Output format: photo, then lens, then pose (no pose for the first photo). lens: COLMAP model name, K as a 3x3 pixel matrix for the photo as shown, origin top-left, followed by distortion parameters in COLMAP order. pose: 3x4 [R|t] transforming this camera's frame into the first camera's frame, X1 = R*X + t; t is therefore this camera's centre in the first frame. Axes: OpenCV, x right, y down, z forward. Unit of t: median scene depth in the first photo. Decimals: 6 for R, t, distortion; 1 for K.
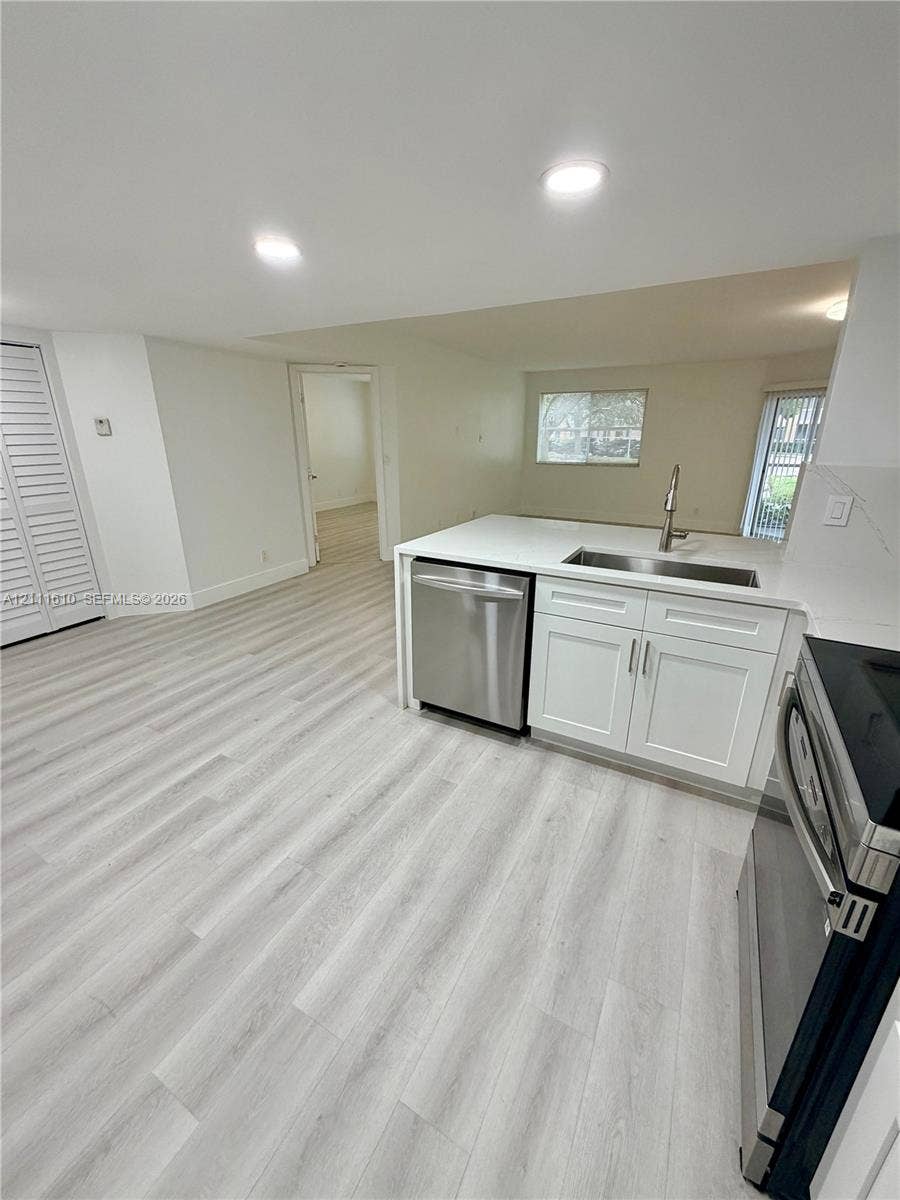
lens RADIAL K [[478.8, 0, 452.7], [0, 478.8, 595.5], [0, 0, 1]] dist [0.000500, -0.000360]
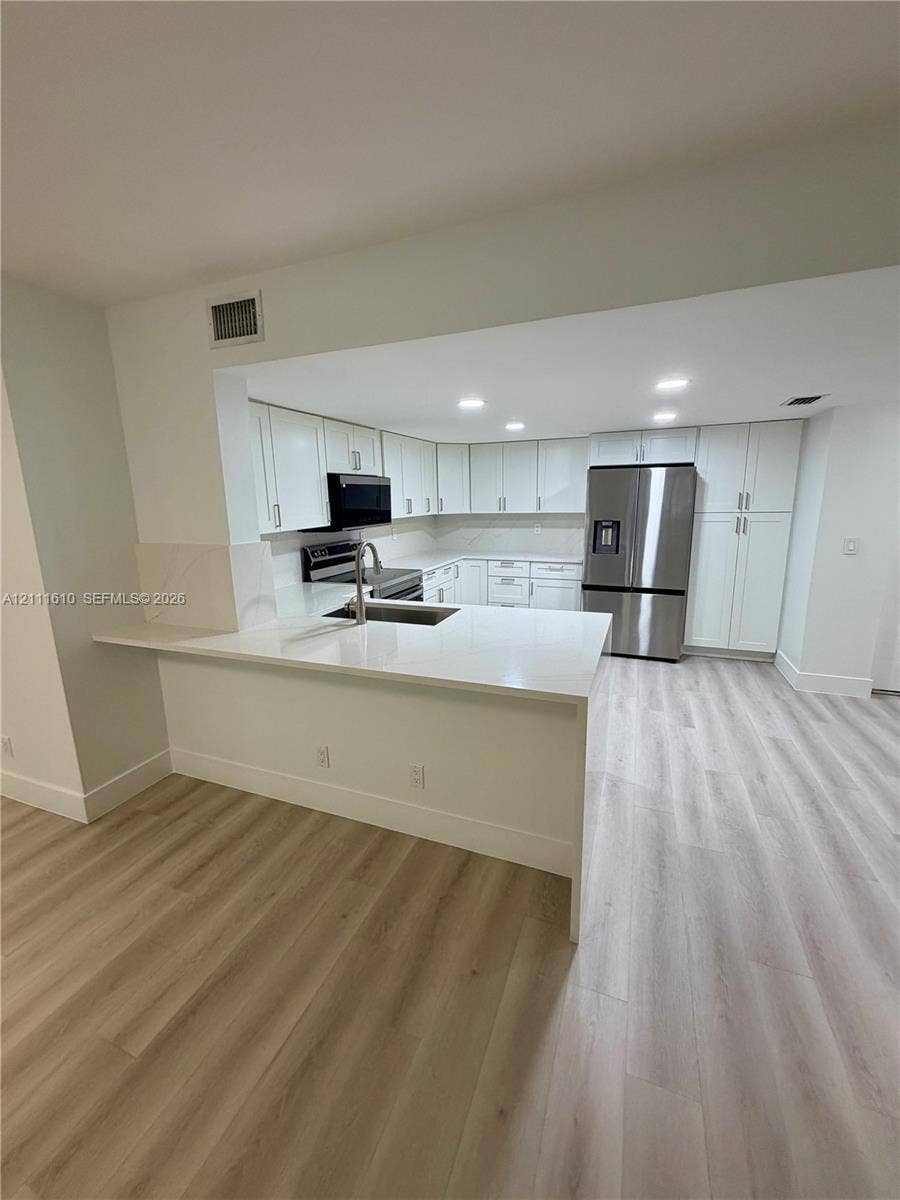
lens RADIAL K [[478.8, 0, 452.7], [0, 478.8, 595.5], [0, 0, 1]] dist [0.000500, -0.000360]
pose [[-0.990988, 0.042702, -0.126964, 0.343104], [-0.026941, 0.864923, 0.501181, -0.627570], [0.131216, 0.500085, -0.855978, 1.750937]]
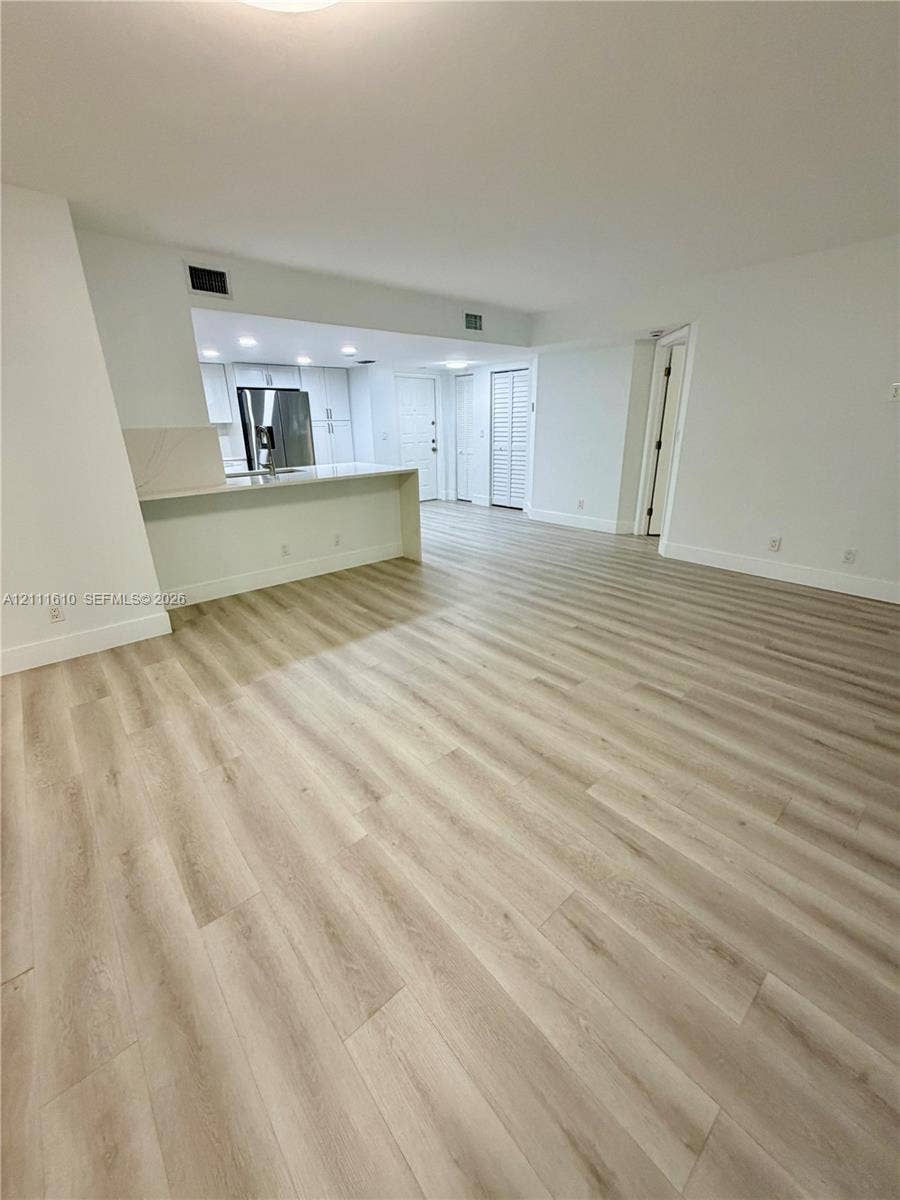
lens RADIAL K [[478.8, 0, 452.7], [0, 478.8, 595.5], [0, 0, 1]] dist [0.000500, -0.000360]
pose [[-0.338014, 0.330111, -0.881347, 1.832146], [-0.289530, 0.854578, 0.431125, -0.638260], [0.895499, 0.400903, -0.193282, 1.991666]]
